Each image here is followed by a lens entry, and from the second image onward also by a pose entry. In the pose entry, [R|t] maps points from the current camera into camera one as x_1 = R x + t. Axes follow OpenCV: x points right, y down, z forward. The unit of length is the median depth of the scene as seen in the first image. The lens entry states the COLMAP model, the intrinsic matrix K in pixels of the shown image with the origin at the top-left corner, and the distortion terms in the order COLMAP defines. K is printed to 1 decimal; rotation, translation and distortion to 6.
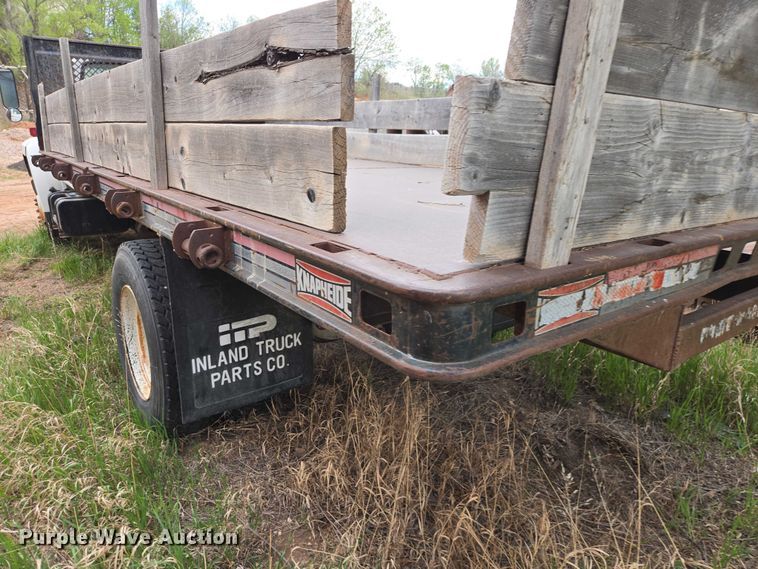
lens RADIAL K [[524.2, 0, 391.7], [0, 524.2, 284.1], [0, 0, 1]] dist [0.065761, -0.068696]
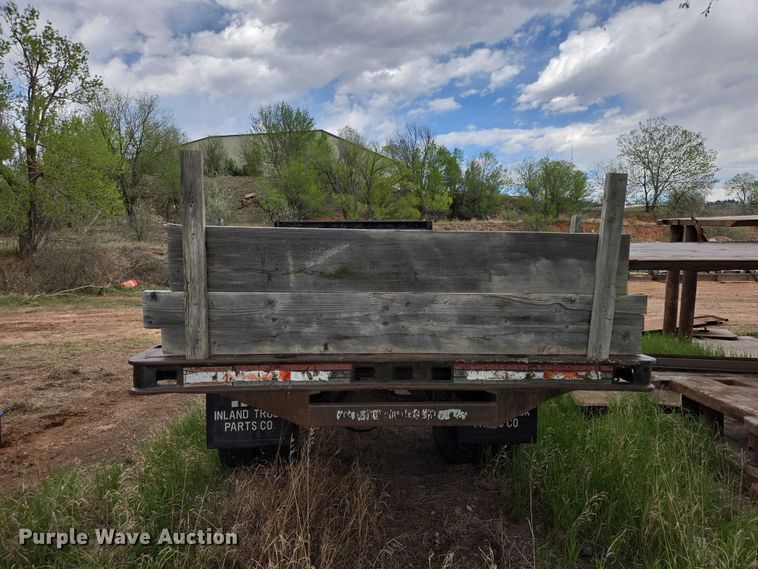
lens RADIAL K [[534.1, 0, 379.0], [0, 534.1, 284.5], [0, 0, 1]] dist [0.080593, -0.071068]
pose [[0.842348, 0.007840, -0.538877, 1.416087], [-0.131823, 0.972519, -0.191911, -0.000681], [0.522564, 0.232692, 0.820233, -0.422361]]
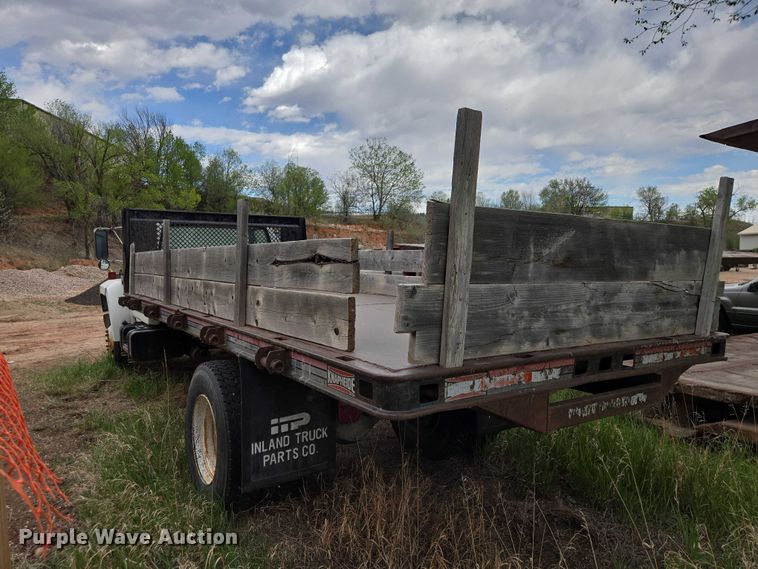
lens RADIAL K [[534.6, 0, 388.7], [0, 534.6, 283.6], [0, 0, 1]] dist [0.071060, -0.057730]
pose [[0.998343, -0.014671, -0.055634, 0.103727], [0.001362, 0.972699, -0.232068, 0.078657], [0.057520, 0.231608, 0.971107, -0.647226]]
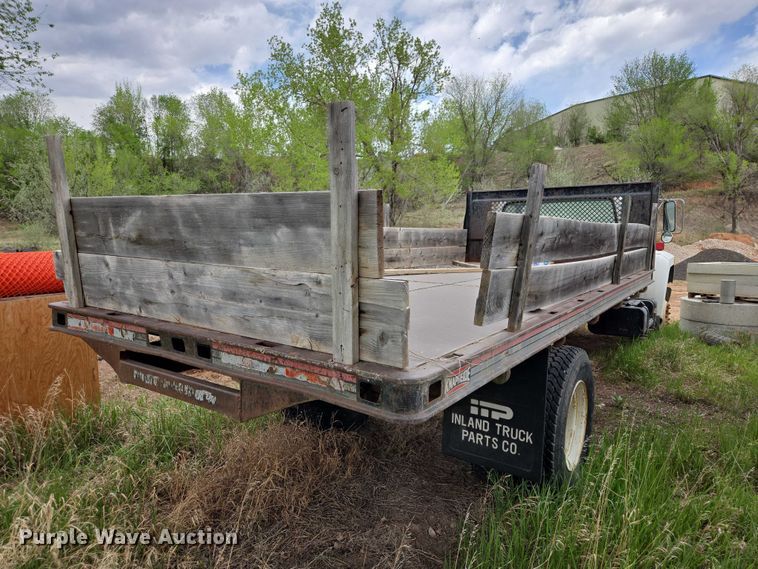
lens RADIAL K [[534.1, 0, 379.0], [0, 534.1, 284.5], [0, 0, 1]] dist [0.080593, -0.071068]
pose [[0.281393, 0.078277, -0.956395, 2.237700], [-0.264452, 0.964398, 0.001125, -0.372265], [0.922433, 0.252604, 0.292076, 0.988052]]
